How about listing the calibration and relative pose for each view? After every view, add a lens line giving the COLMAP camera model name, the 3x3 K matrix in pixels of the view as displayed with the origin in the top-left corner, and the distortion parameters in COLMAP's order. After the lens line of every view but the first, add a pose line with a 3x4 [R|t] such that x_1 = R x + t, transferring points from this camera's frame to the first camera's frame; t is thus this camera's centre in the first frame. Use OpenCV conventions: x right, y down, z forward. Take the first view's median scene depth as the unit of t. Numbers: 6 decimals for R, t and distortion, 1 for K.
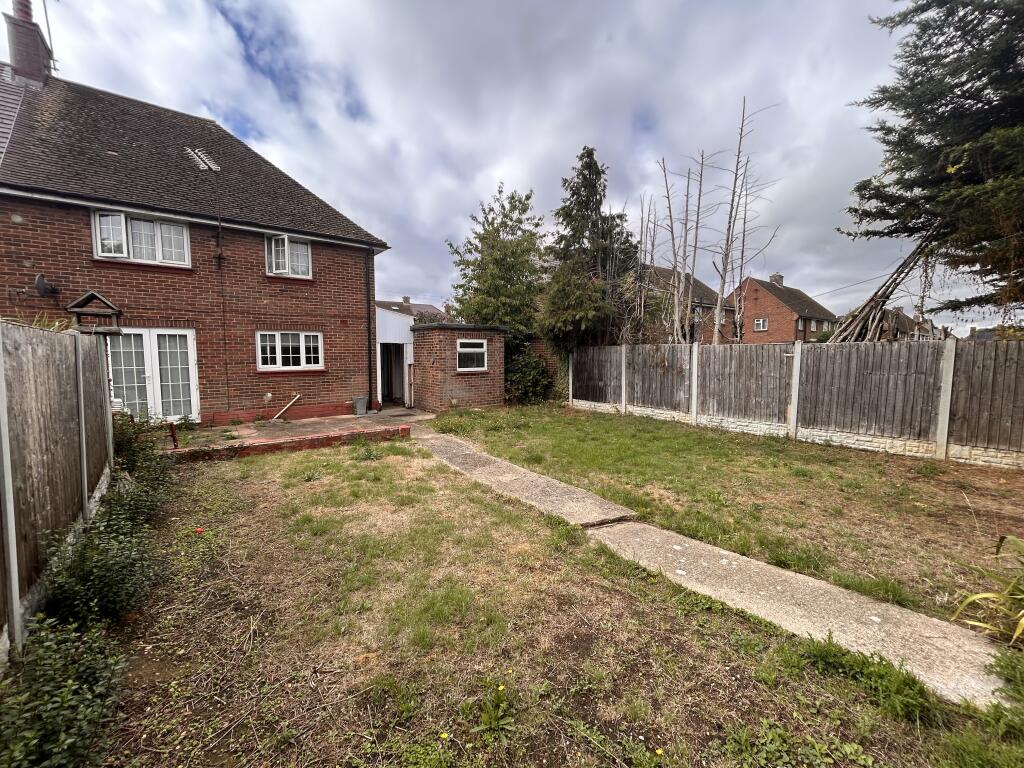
lens RADIAL K [[411.8, 0, 510.8], [0, 411.8, 386.7], [0, 0, 1]] dist [0.000199, 0.000287]
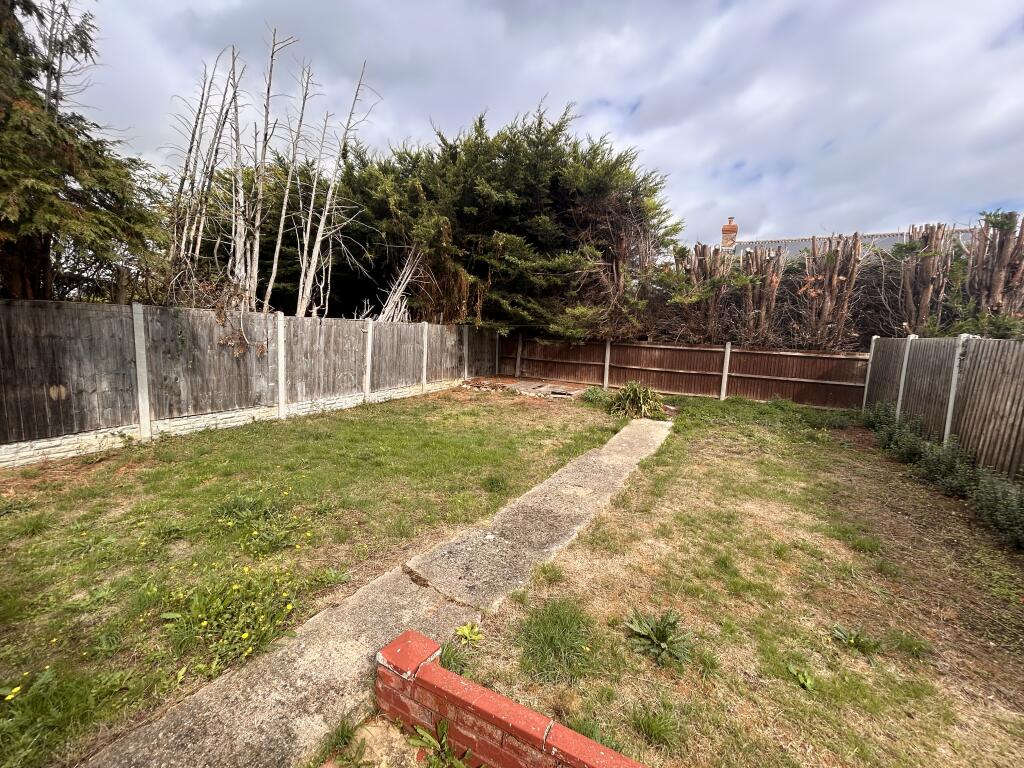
lens RADIAL K [[411.8, 0, 510.8], [0, 411.8, 386.7], [0, 0, 1]] dist [0.000199, 0.000287]
pose [[-0.416458, -0.134872, 0.899095, -0.591526], [0.034396, 0.985890, 0.163824, -0.110883], [-0.908504, 0.099151, -0.405943, 1.270057]]
